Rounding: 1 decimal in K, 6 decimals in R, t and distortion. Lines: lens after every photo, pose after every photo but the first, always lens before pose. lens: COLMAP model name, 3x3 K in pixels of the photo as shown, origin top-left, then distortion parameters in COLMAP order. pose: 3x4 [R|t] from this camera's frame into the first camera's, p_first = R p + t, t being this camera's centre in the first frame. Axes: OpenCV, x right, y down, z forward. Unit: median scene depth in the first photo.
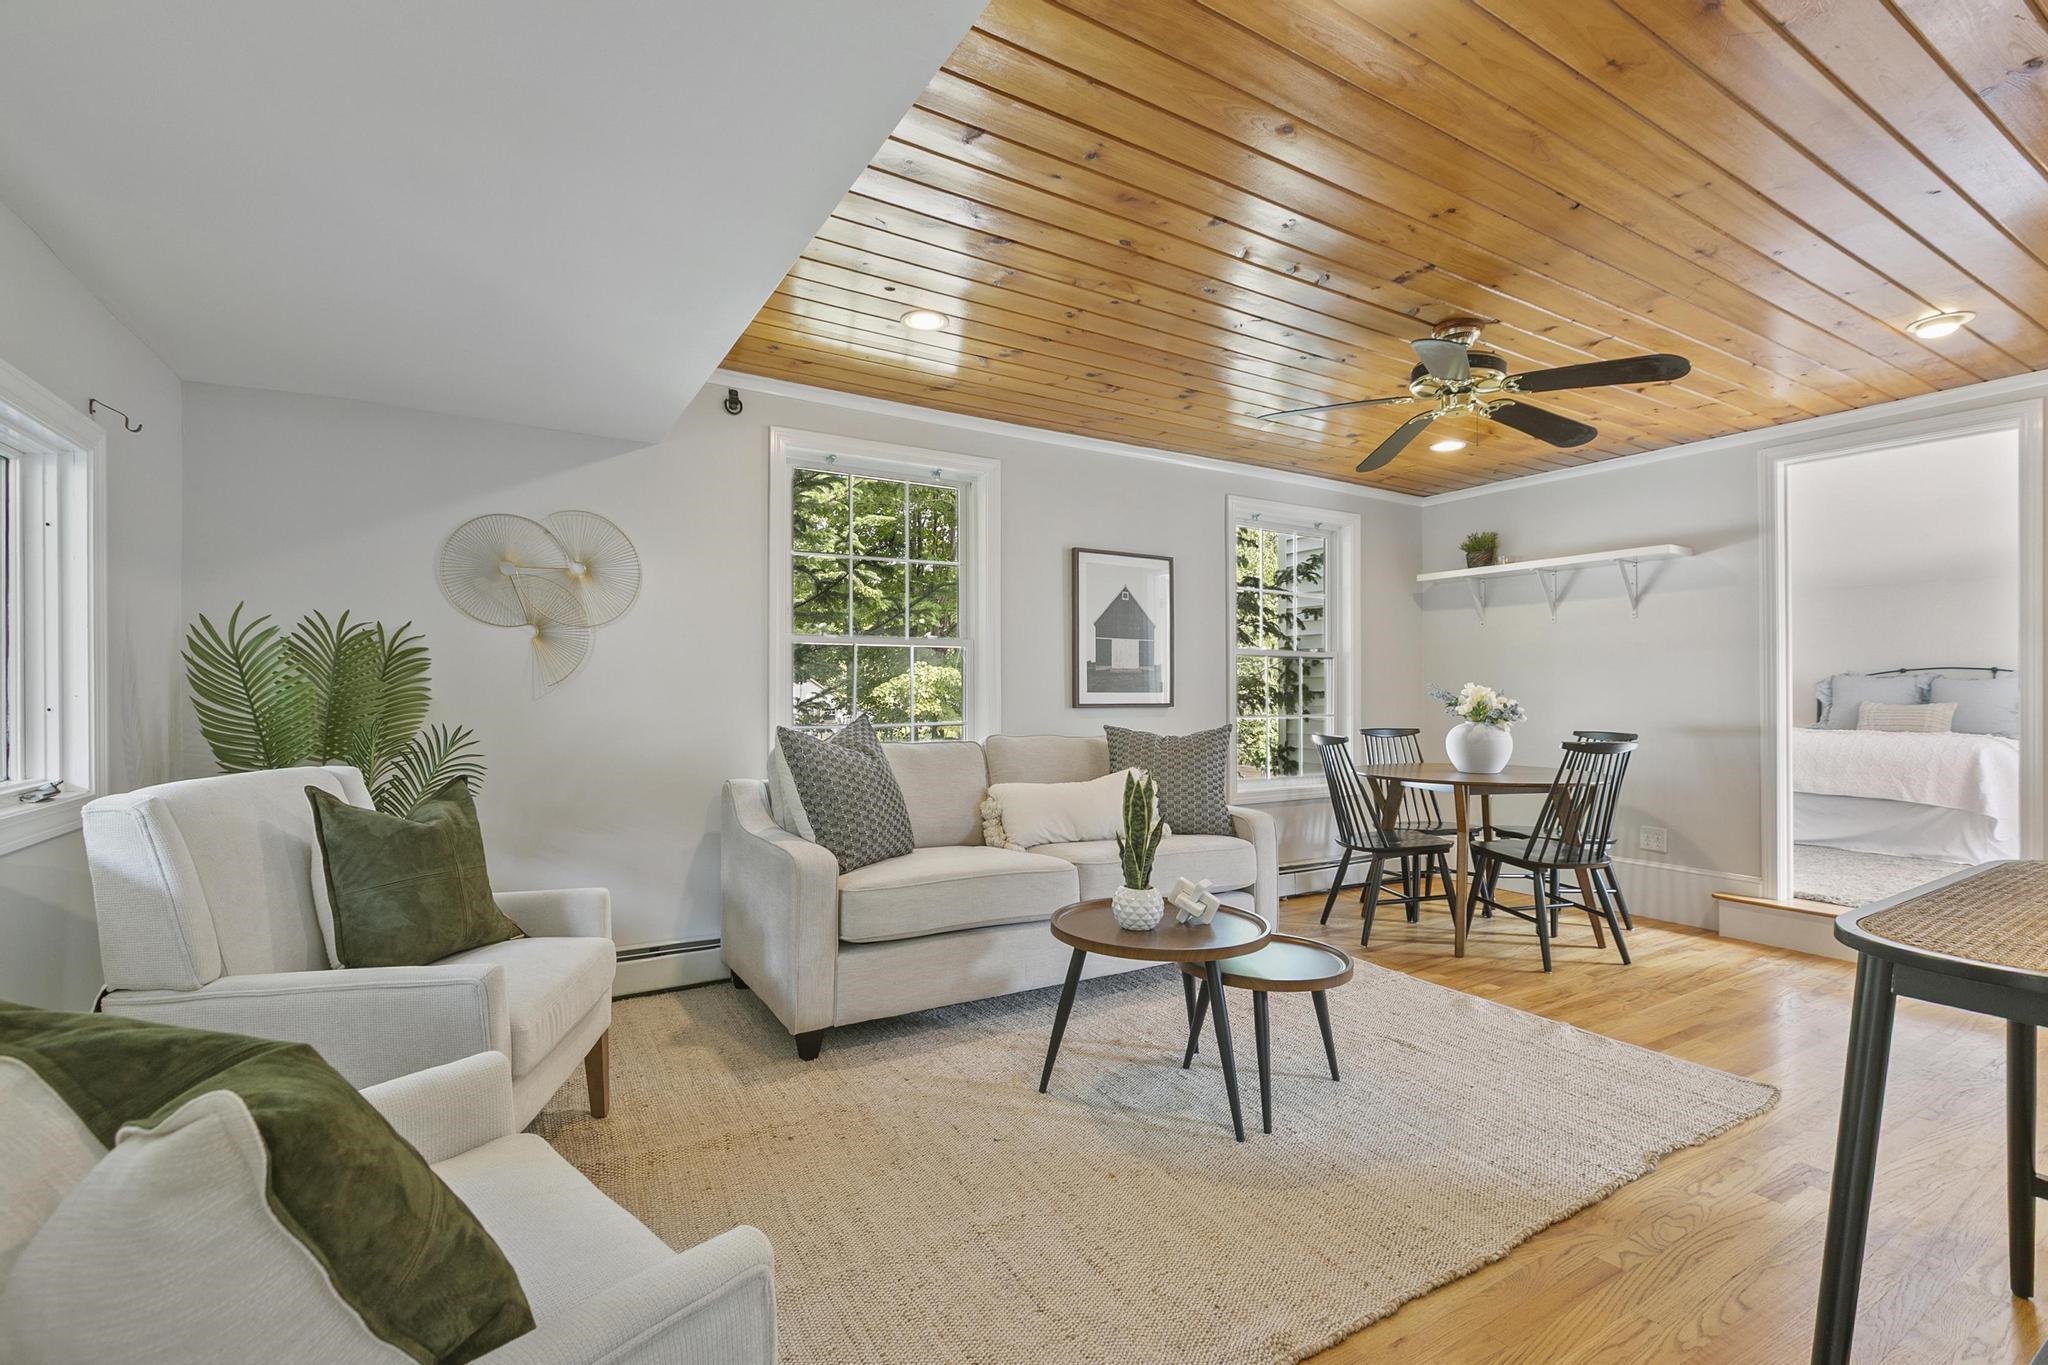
lens RADIAL K [[926.1, 0, 1024.9], [0, 926.1, 697.4], [0, 0, 1]] dist [-0.001417, -0.000430]
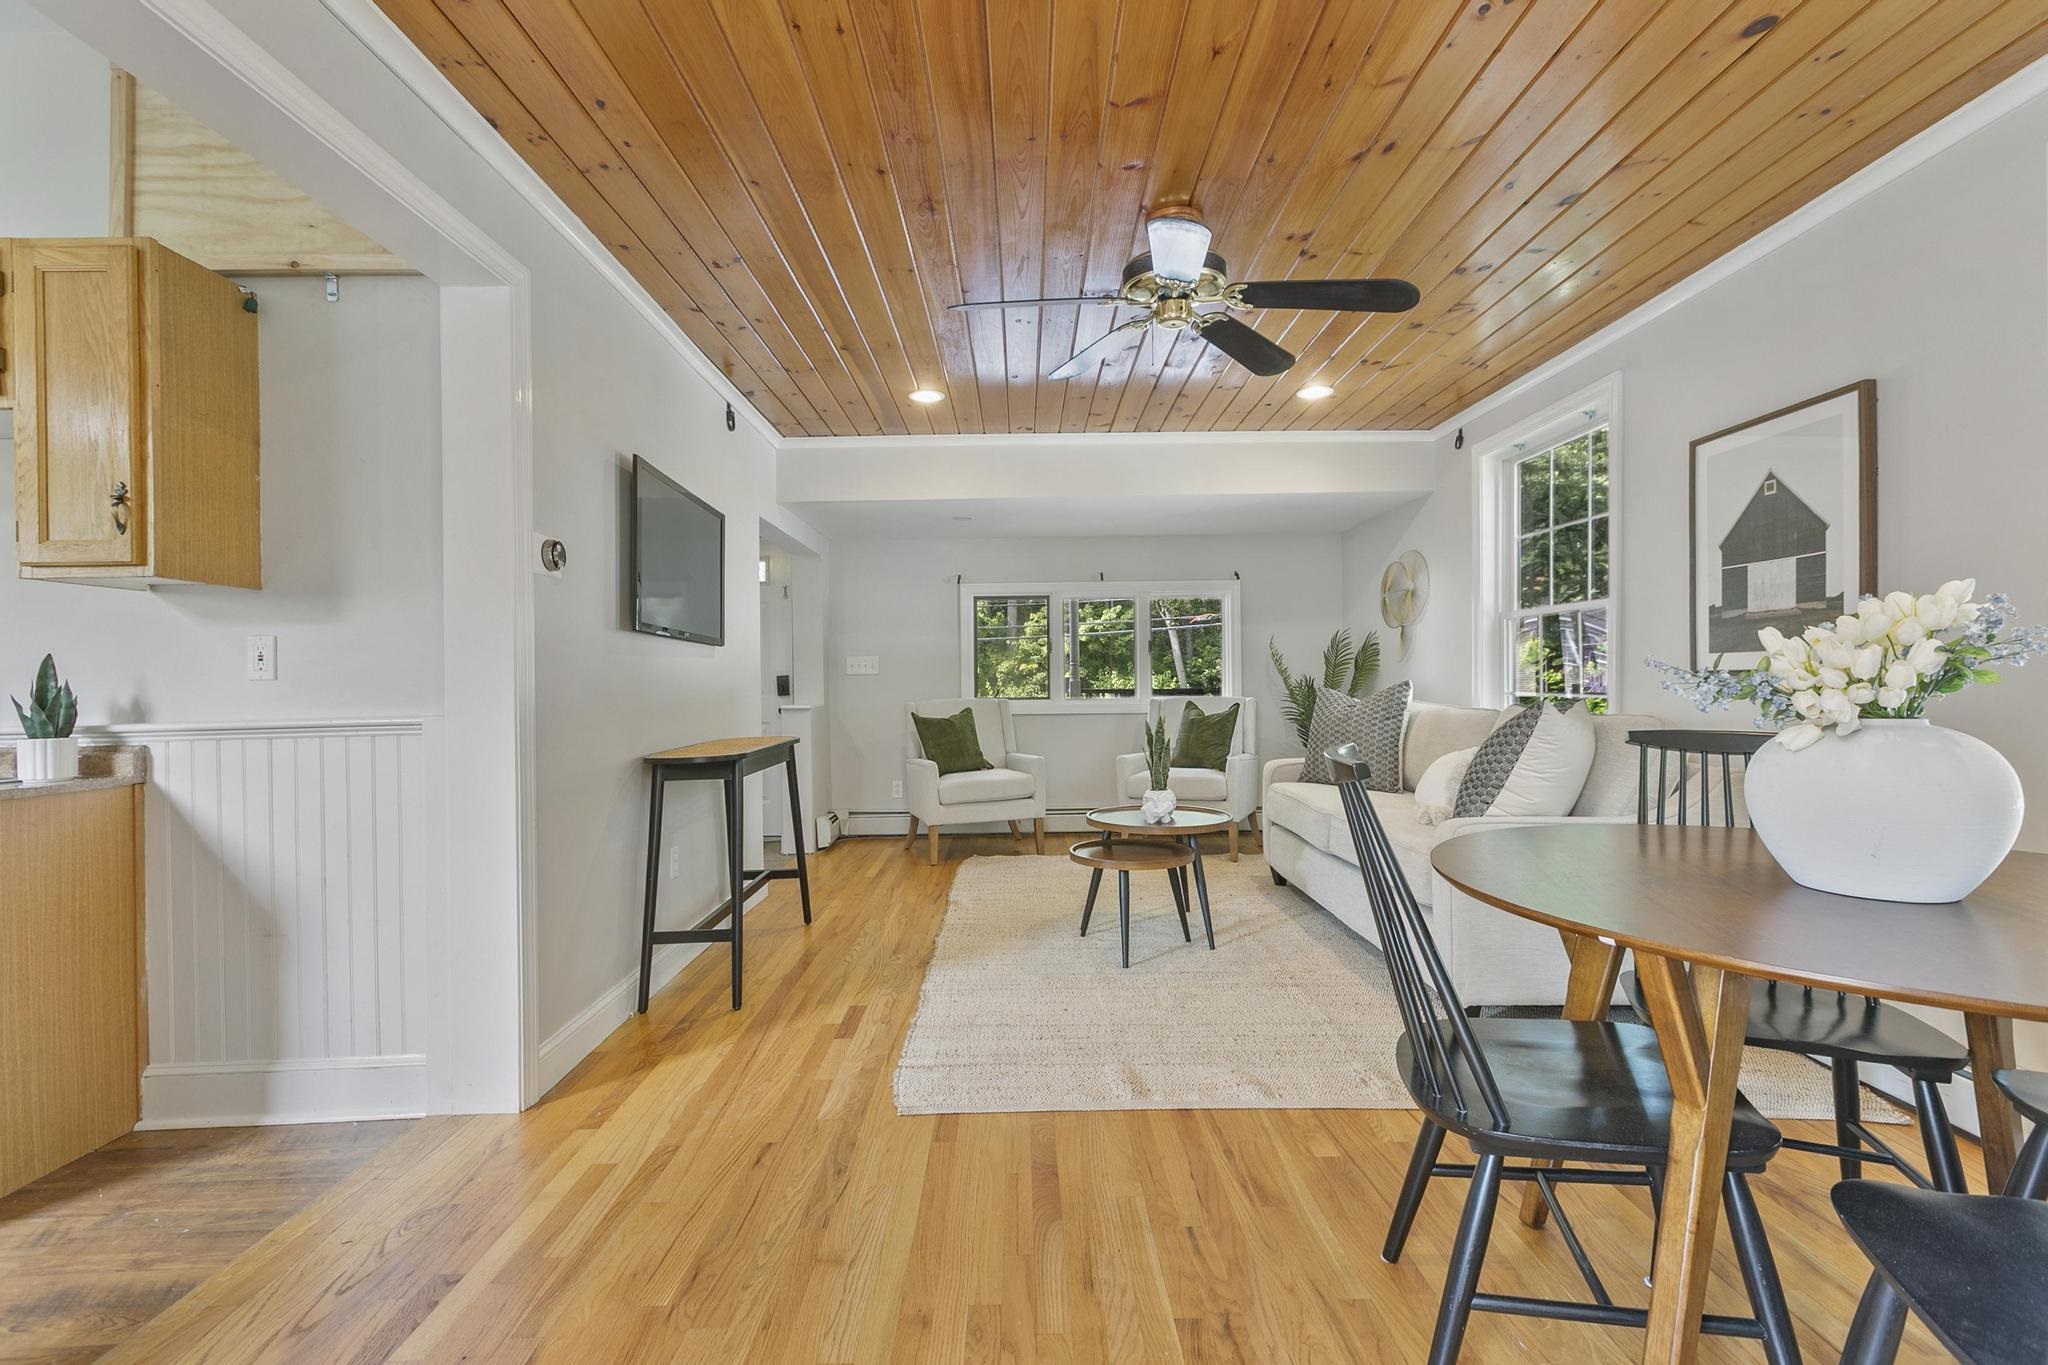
lens RADIAL K [[926.1, 0, 1024.9], [0, 926.1, 697.4], [0, 0, 1]] dist [-0.001417, -0.000430]
pose [[-0.520382, 0.016467, -0.853775, 0.888114], [0.002385, 0.999838, 0.017831, 0.013586], [0.853930, 0.007243, -0.520337, 0.925777]]
